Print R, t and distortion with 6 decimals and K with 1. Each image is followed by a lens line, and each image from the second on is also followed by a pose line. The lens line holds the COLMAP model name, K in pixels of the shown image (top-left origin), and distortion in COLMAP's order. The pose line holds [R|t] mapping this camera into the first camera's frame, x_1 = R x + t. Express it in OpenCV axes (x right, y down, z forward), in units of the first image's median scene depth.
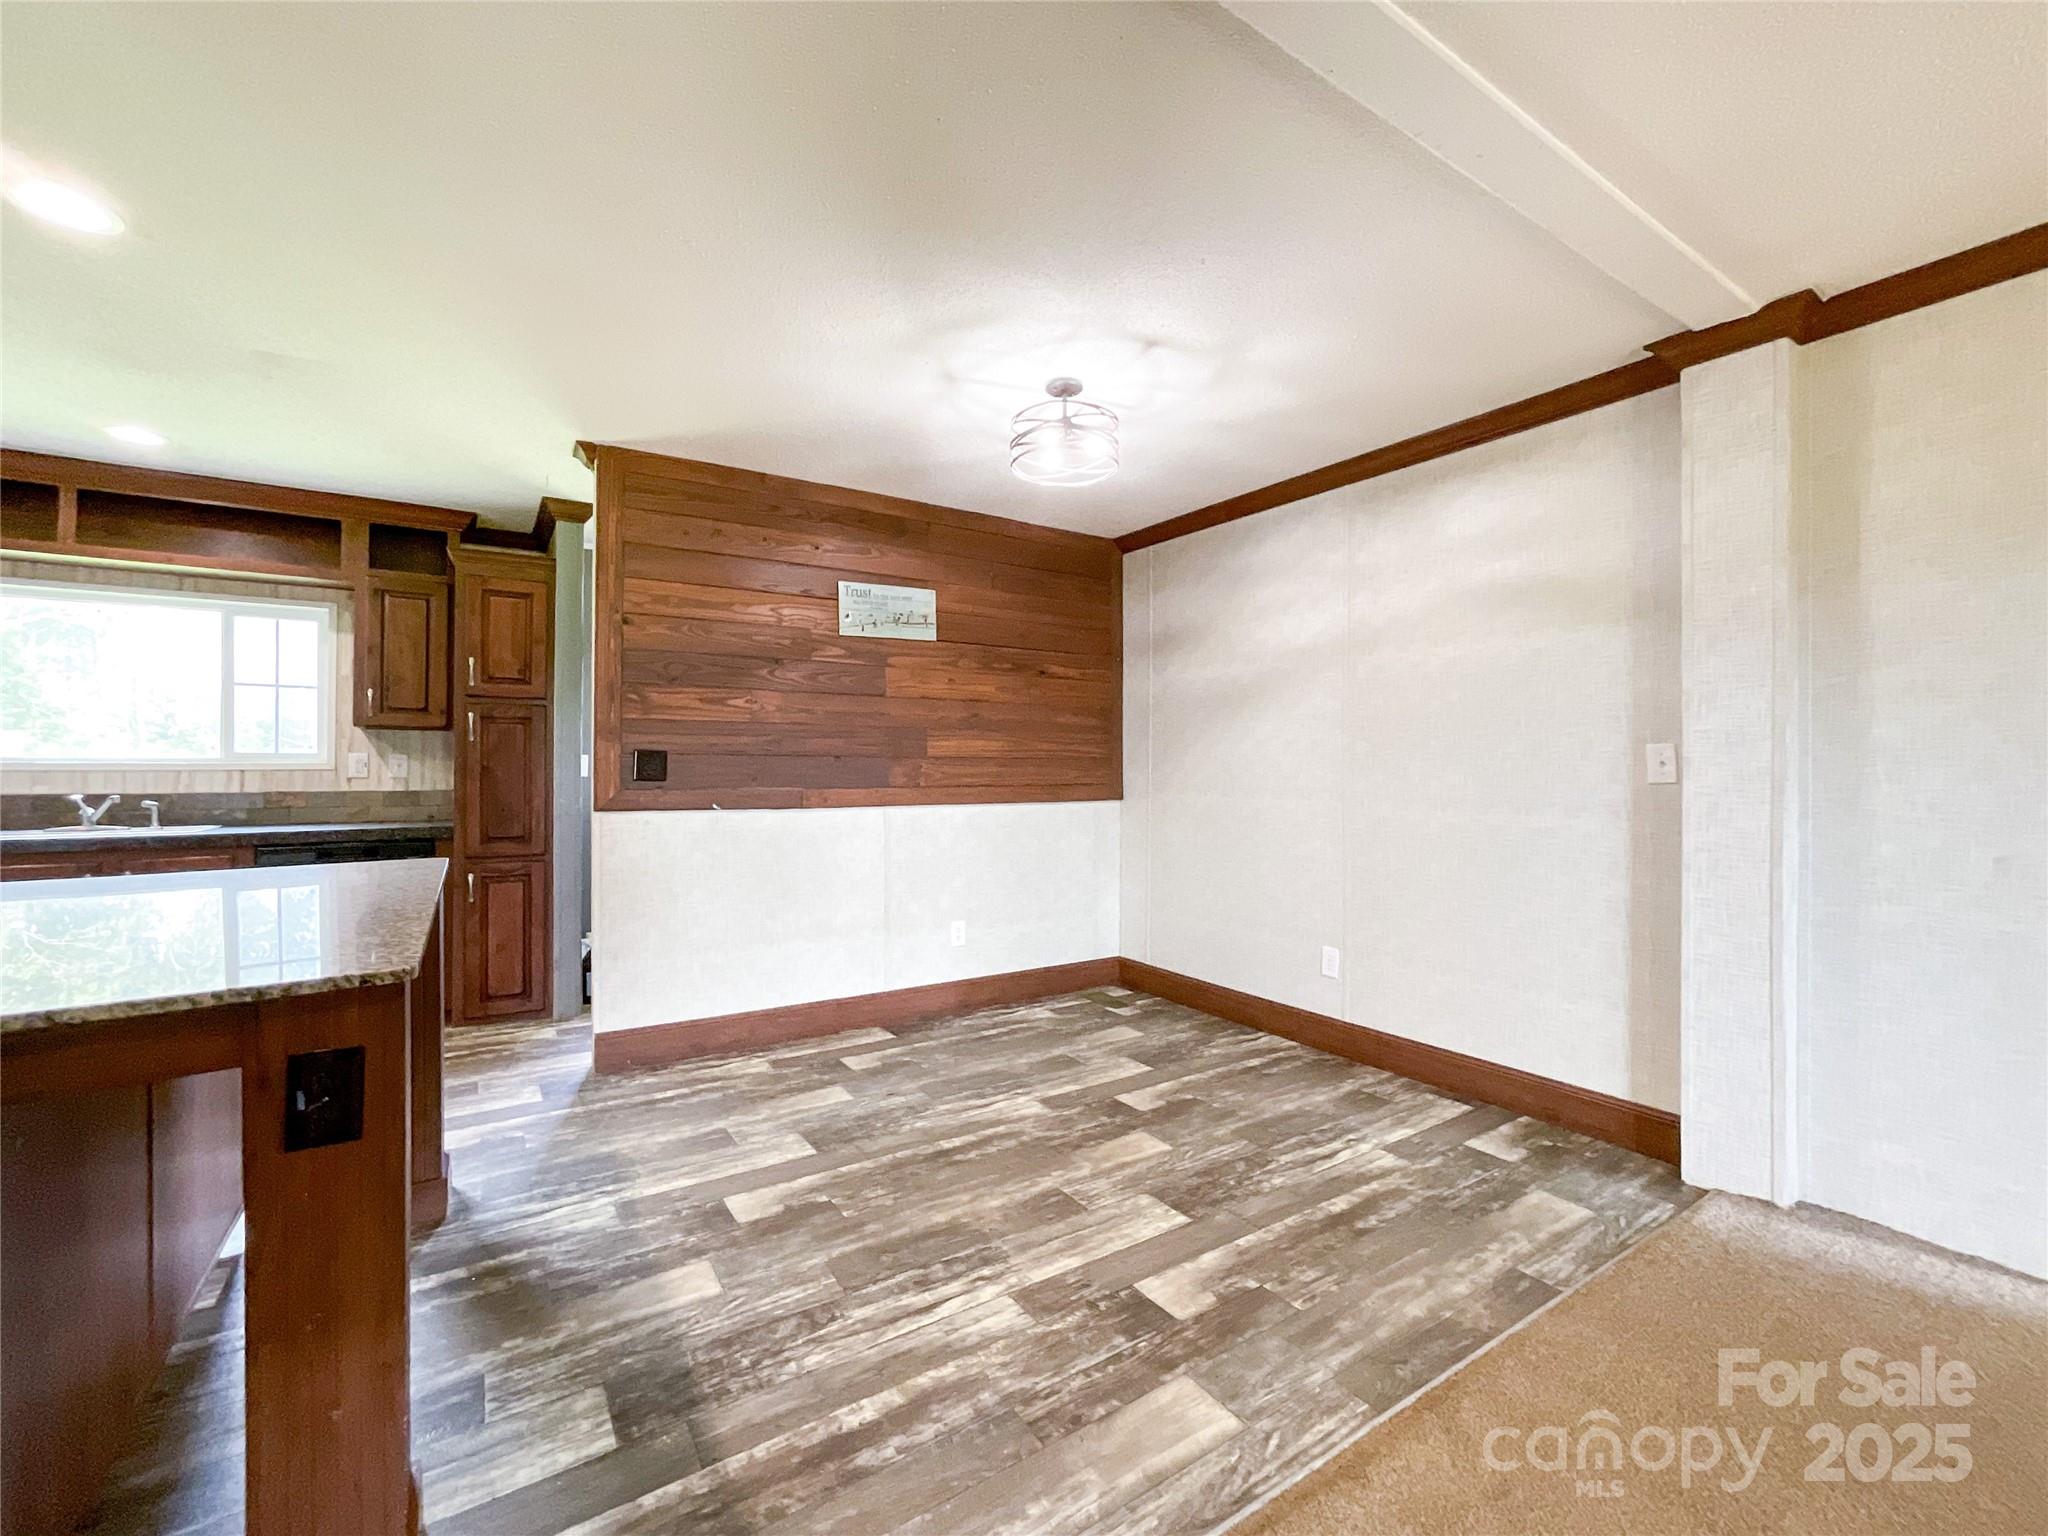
lens RADIAL K [[860.2, 0, 1028.7], [0, 860.2, 759.6], [0, 0, 1]] dist [-0.022791, 0.014902]
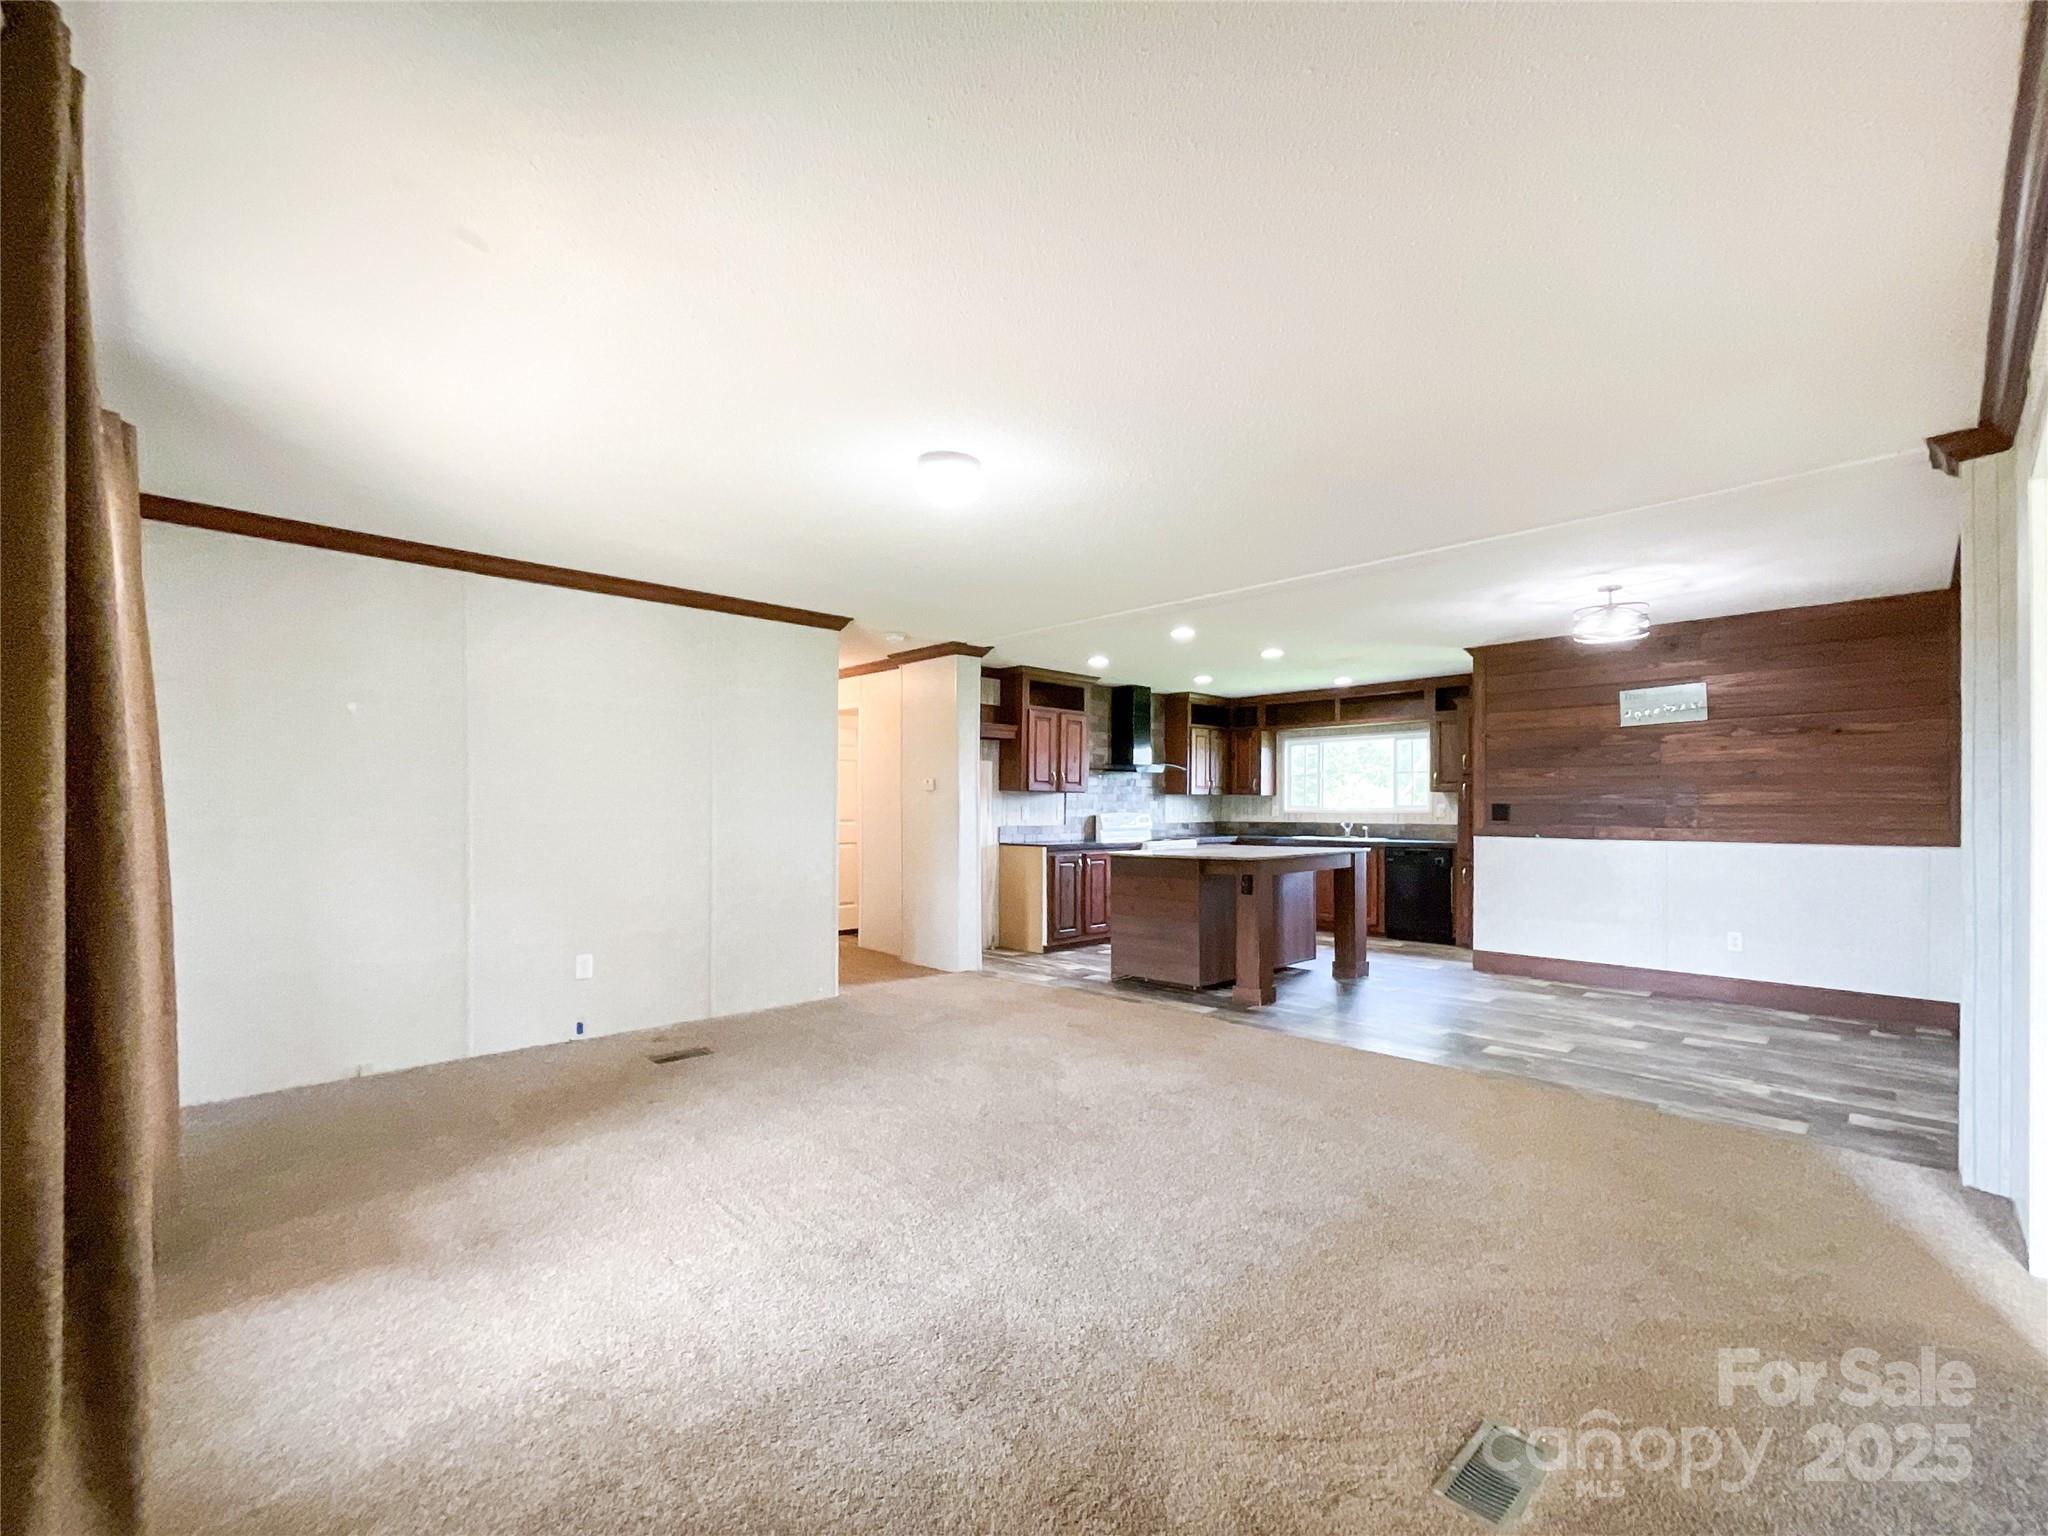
lens RADIAL K [[864.9, 0, 1034.5], [0, 864.9, 811.5], [0, 0, 1]] dist [-0.031607, 0.015263]
pose [[0.181118, 0.002572, -0.983458, 1.174929], [0.008644, 0.999954, 0.004207, -0.010541], [0.983423, -0.009263, 0.181087, -0.322037]]
